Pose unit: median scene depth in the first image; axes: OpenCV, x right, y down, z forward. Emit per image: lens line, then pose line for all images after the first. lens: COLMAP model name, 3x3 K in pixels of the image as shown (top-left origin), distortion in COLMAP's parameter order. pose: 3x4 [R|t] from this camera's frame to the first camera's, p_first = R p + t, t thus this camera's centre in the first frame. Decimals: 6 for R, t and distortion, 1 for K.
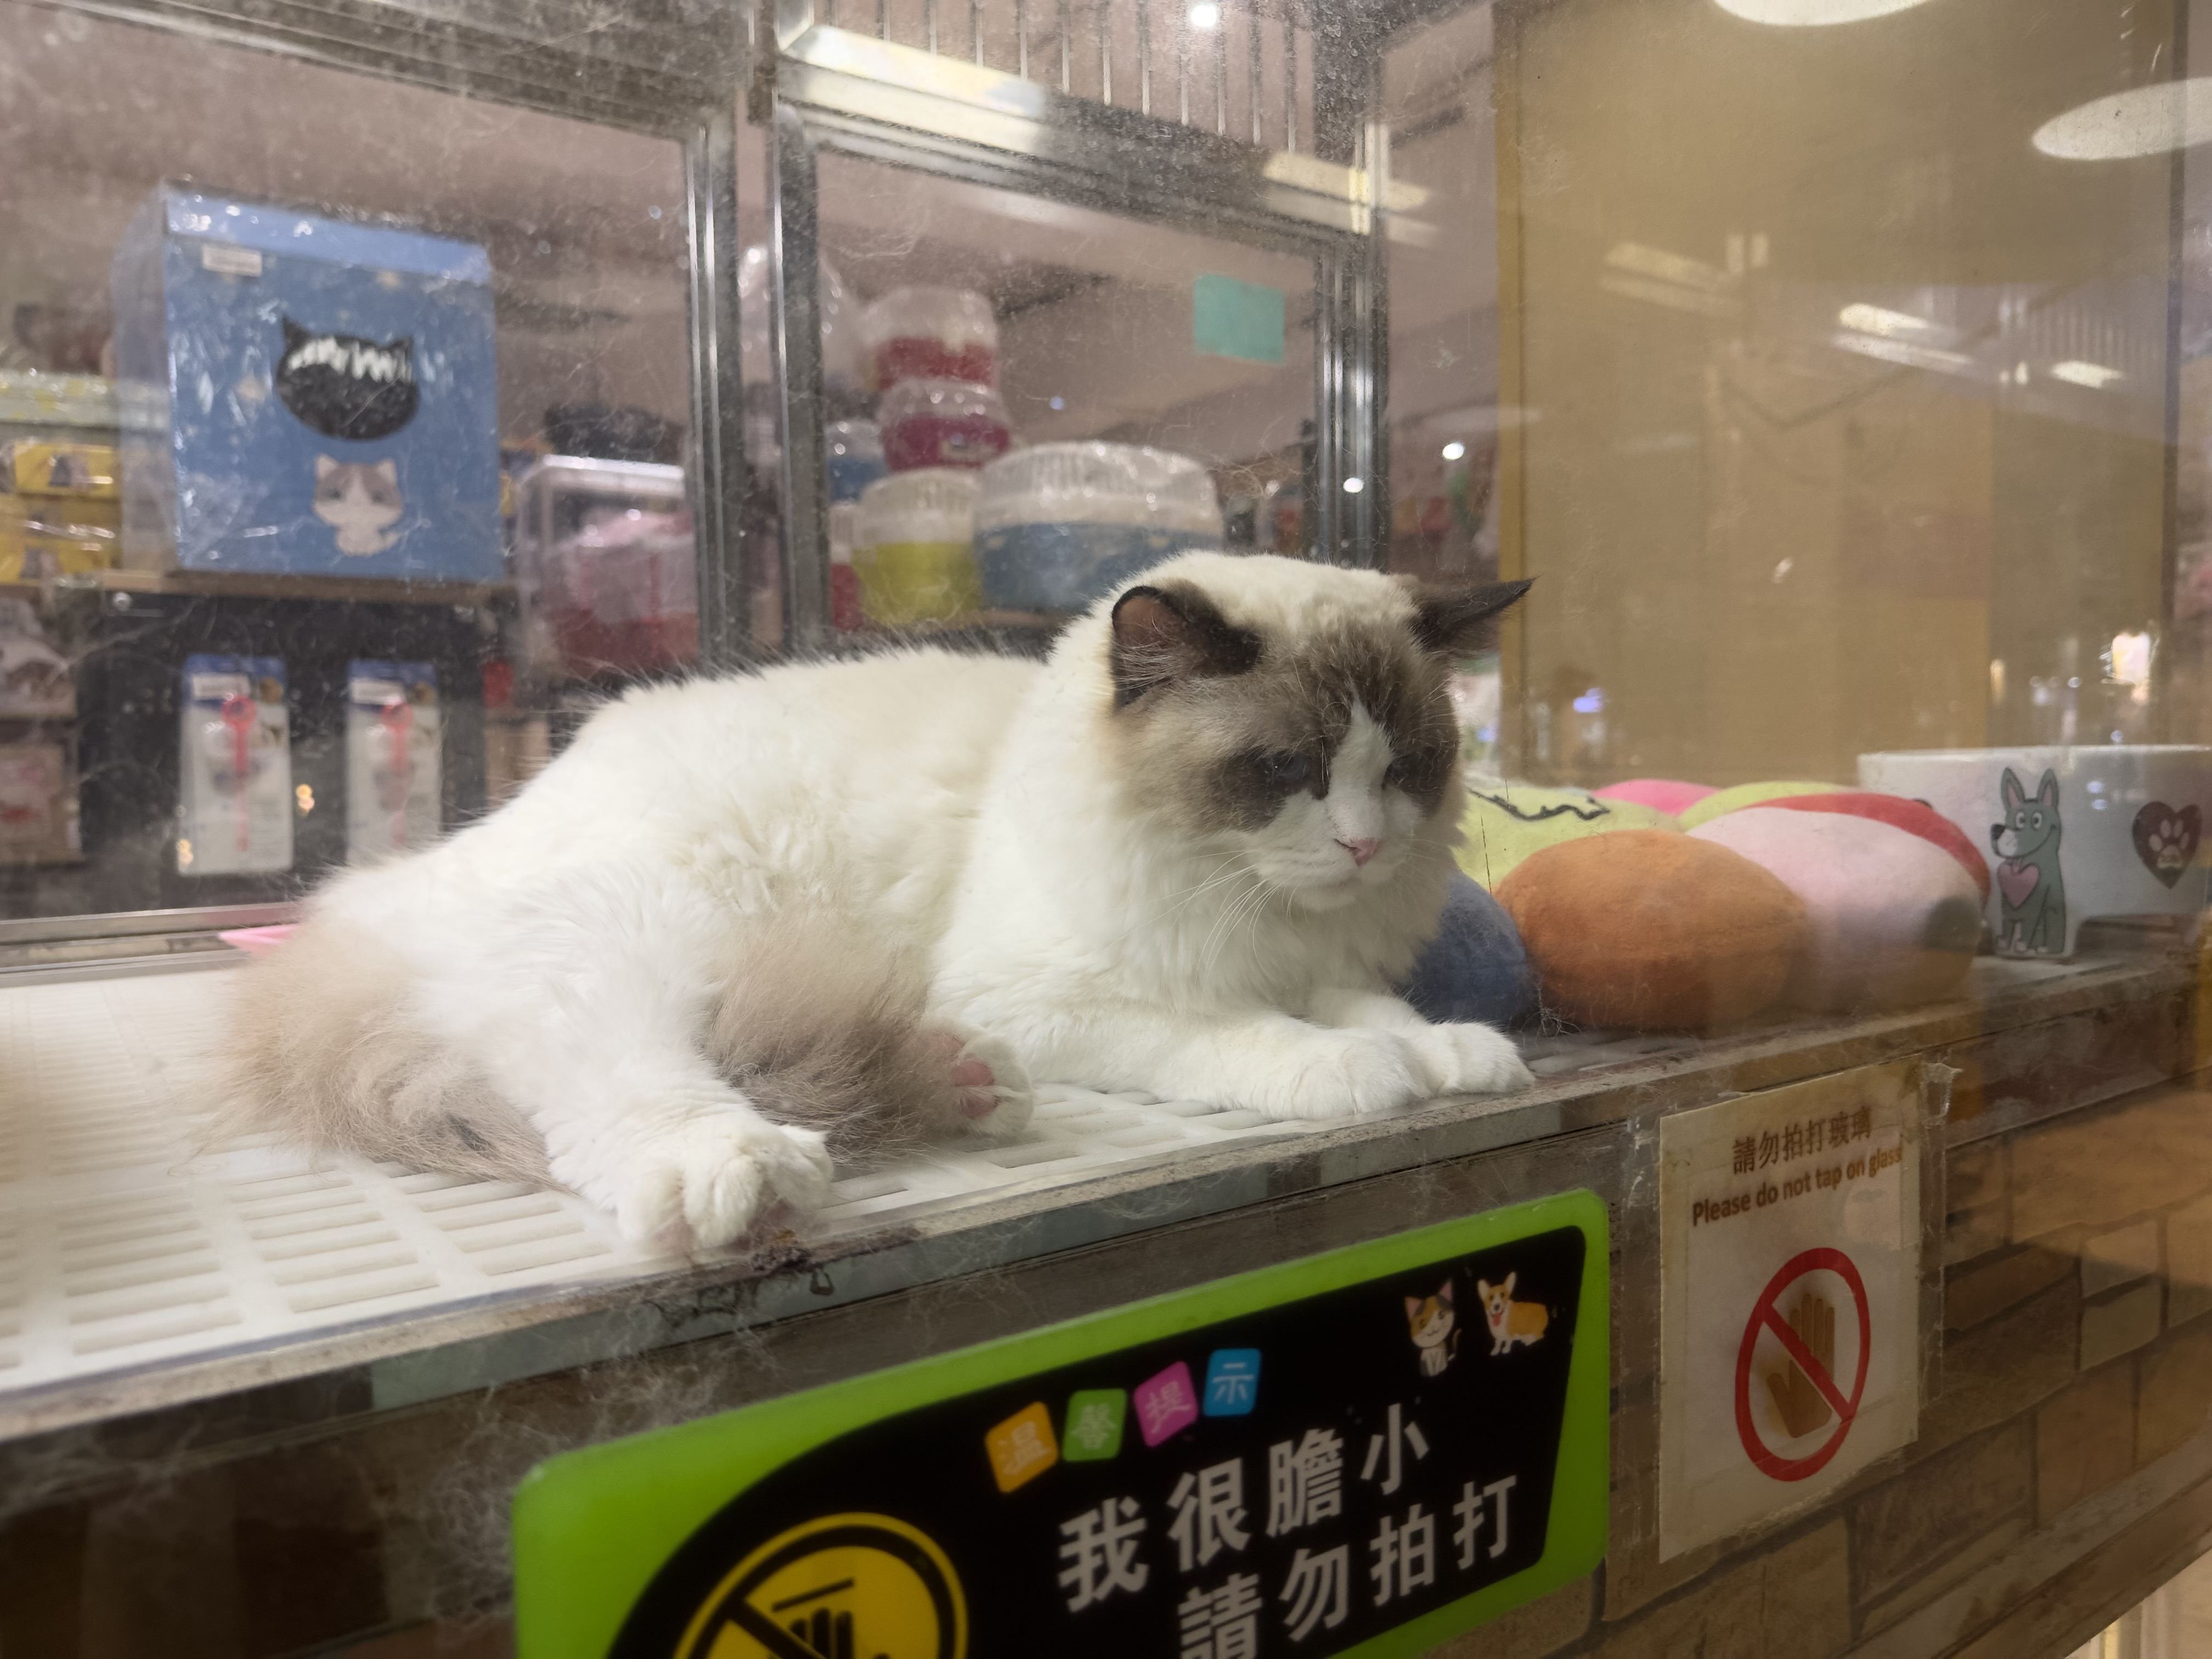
lens RADIAL K [[1534.2, 0, 1106.0], [0, 1534.2, 829.5], [0, 0, 1]] dist [0.002258, -0.000858]
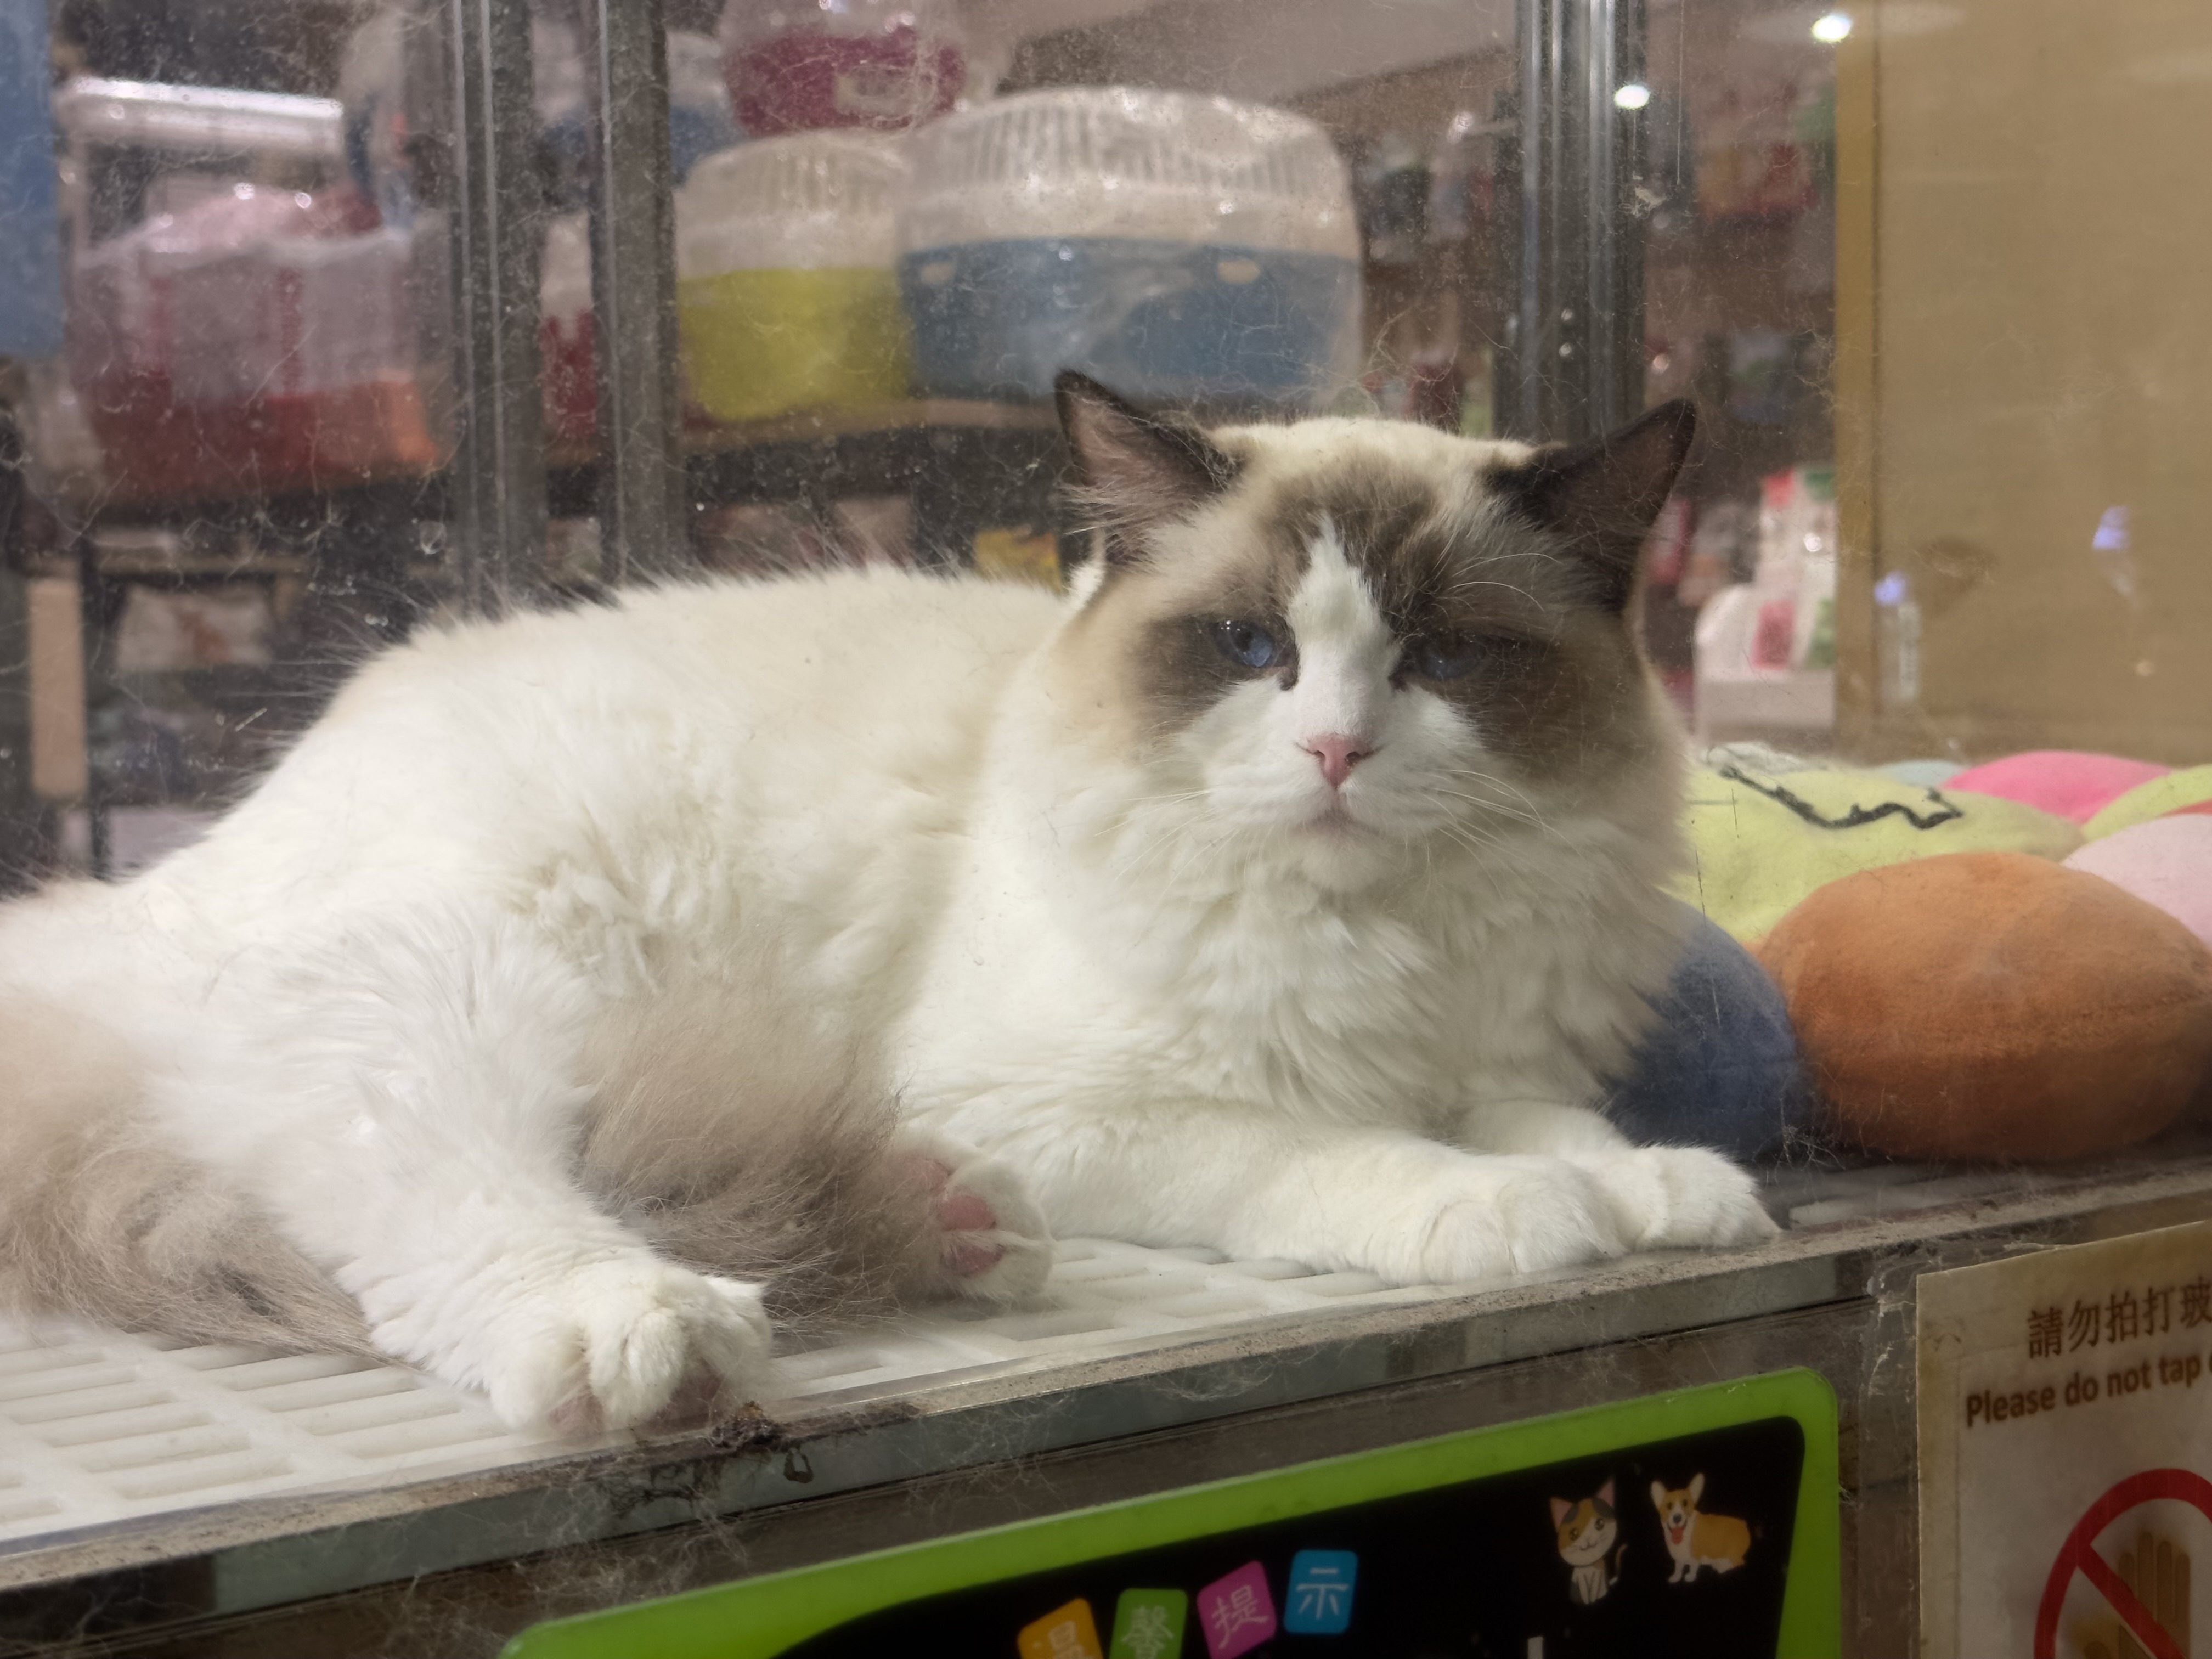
lens RADIAL K [[3100.5, 0, 1106.0], [0, 3100.5, 829.5], [0, 0, 1]] dist [-0.022349, 0.413522]
pose [[0.999951, 0.006501, -0.007506, -0.014367], [-0.006361, 0.999810, 0.018404, -0.045967], [0.007624, -0.018355, 0.999802, -0.444193]]
